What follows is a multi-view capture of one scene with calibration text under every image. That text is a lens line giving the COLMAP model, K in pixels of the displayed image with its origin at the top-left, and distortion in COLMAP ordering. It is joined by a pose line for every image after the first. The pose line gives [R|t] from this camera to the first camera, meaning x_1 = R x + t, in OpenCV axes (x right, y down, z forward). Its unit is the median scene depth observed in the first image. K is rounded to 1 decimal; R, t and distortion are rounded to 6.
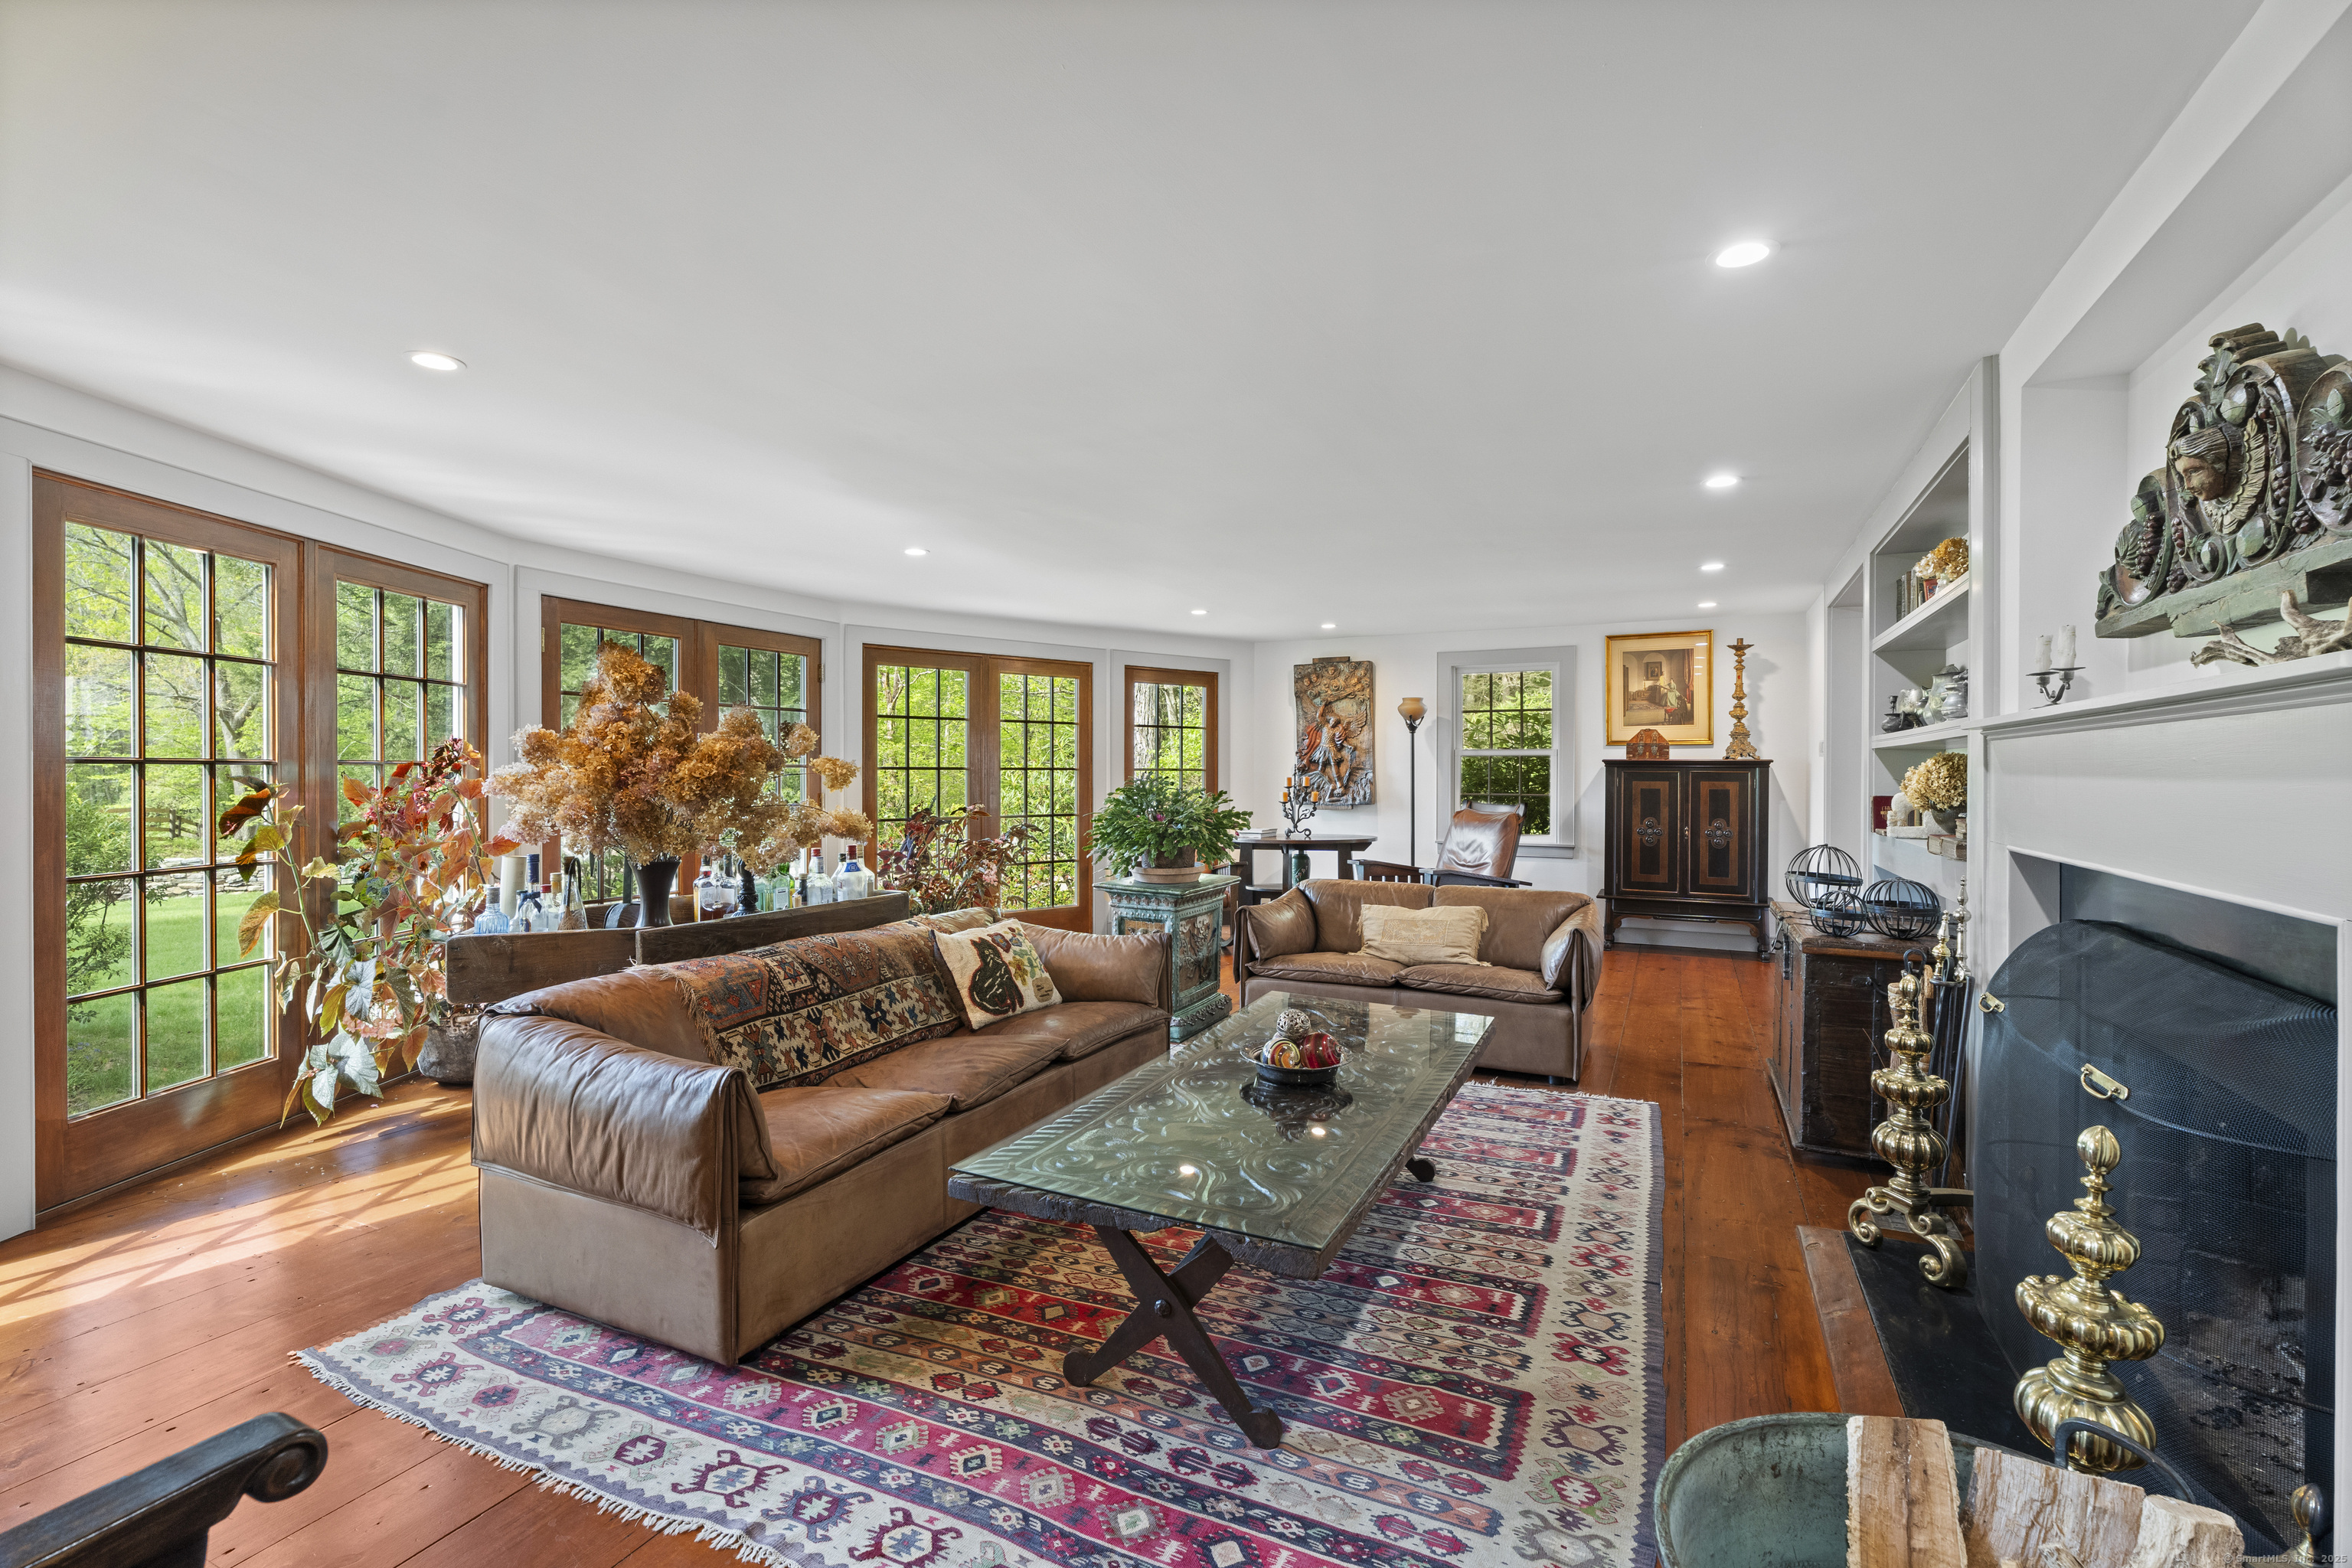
lens RADIAL K [[1057.9, 0, 1186.1], [0, 1057.9, 781.1], [0, 0, 1]] dist [0.000408, 0.000486]
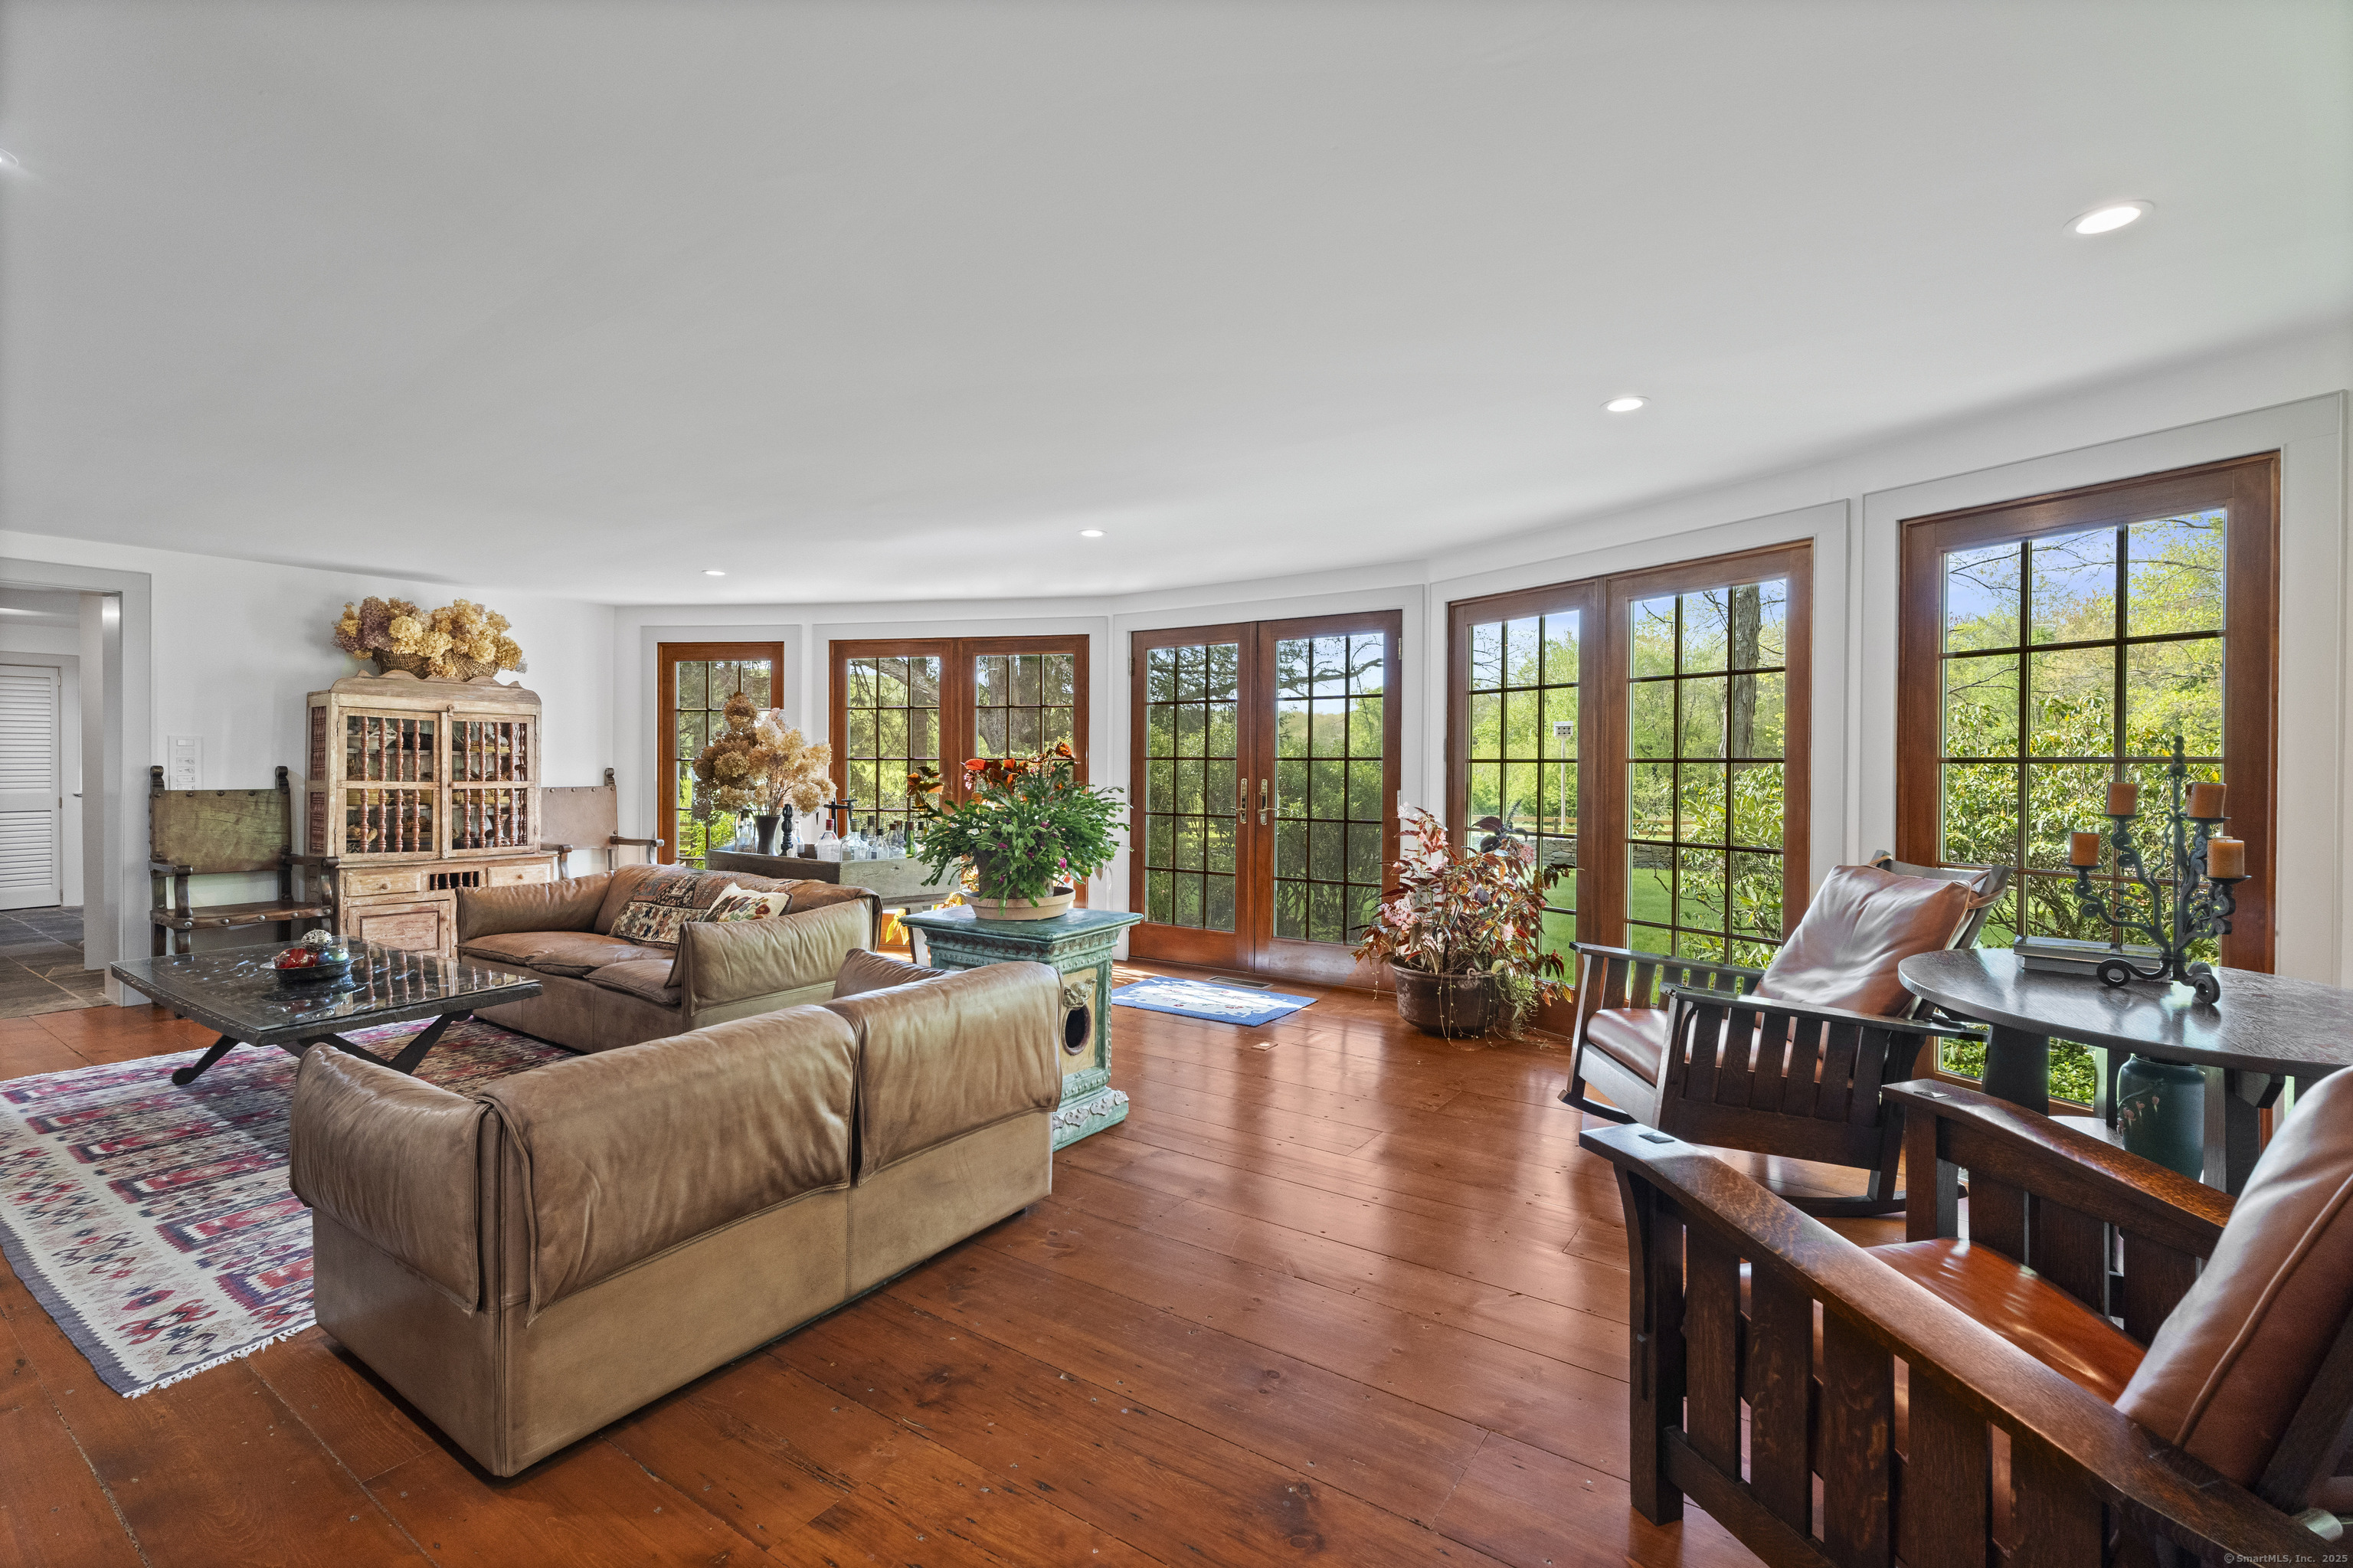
lens RADIAL K [[1058.4, 0, 1185.2], [0, 1058.4, 773.4], [0, 0, 1]] dist [0.000408, 0.000486]
pose [[-0.174244, 0.008894, -0.984662, 1.046919], [-0.007323, 0.999920, 0.010327, -0.017771], [0.984675, 0.009010, -0.174165, 1.935111]]
